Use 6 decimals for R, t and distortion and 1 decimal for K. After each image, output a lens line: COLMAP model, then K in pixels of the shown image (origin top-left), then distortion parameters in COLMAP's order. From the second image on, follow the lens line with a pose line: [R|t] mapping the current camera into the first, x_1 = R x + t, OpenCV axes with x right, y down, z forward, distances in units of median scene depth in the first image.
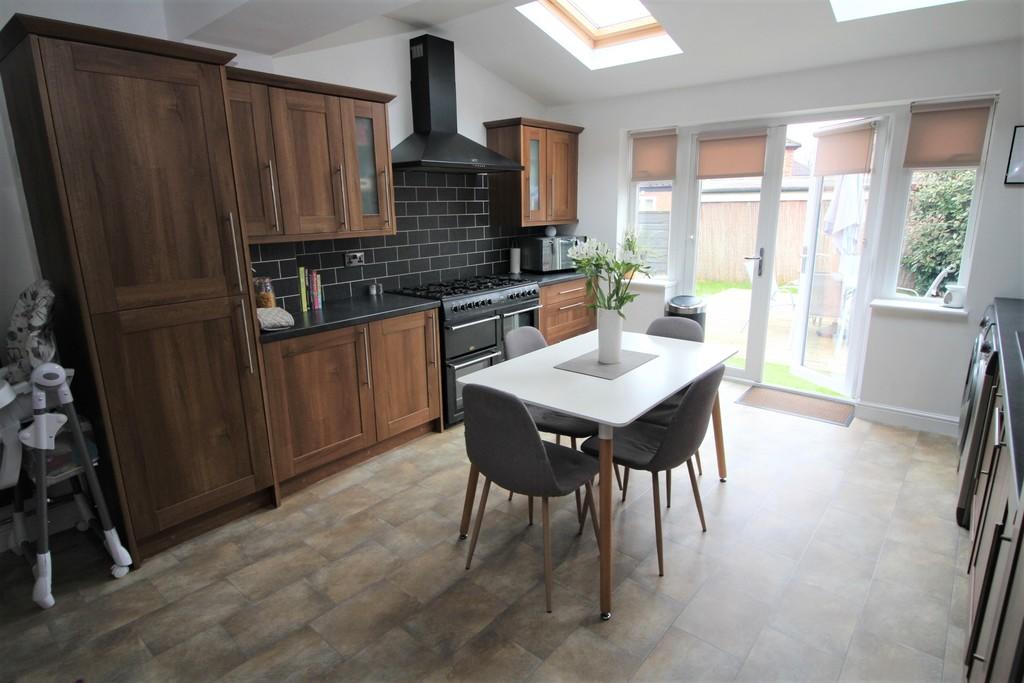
lens RADIAL K [[543.9, 0, 515.0], [0, 543.9, 340.9], [0, 0, 1]] dist [0.001654, -0.002207]
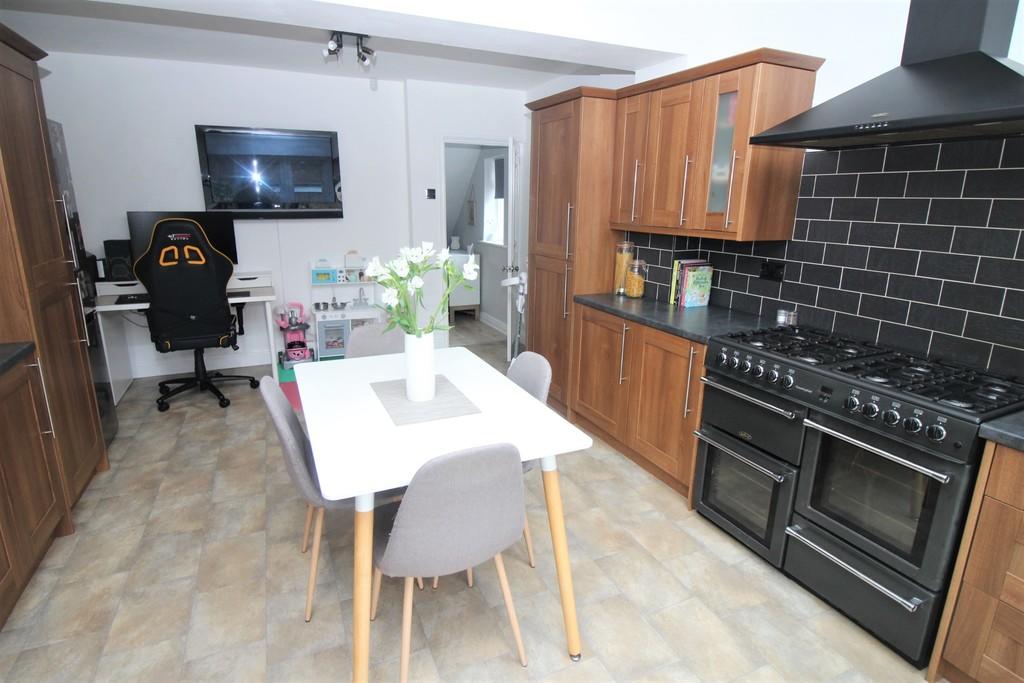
lens RADIAL K [[528.8, 0, 511.8], [0, 528.8, 337.6], [0, 0, 1]] dist [-0.000042, -0.000320]
pose [[-0.421595, 0.238327, -0.874905, 0.632392], [-0.229788, 0.905270, 0.357328, -0.285902], [0.877186, 0.351691, -0.326892, 1.099377]]
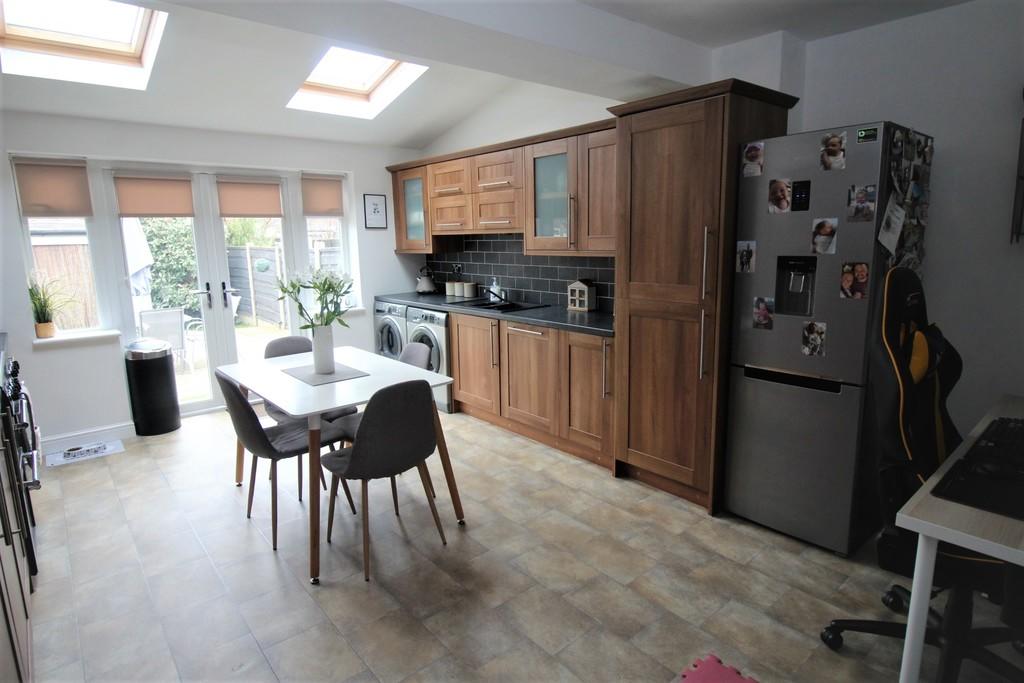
lens RADIAL K [[565.0, 0, 514.7], [0, 565.0, 338.0], [0, 0, 1]] dist [-0.002767, -0.000378]
pose [[0.161115, -0.164646, 0.973105, -0.735993], [0.262570, 0.957603, 0.118550, -0.052940], [-0.951367, 0.236408, 0.197515, 0.307022]]
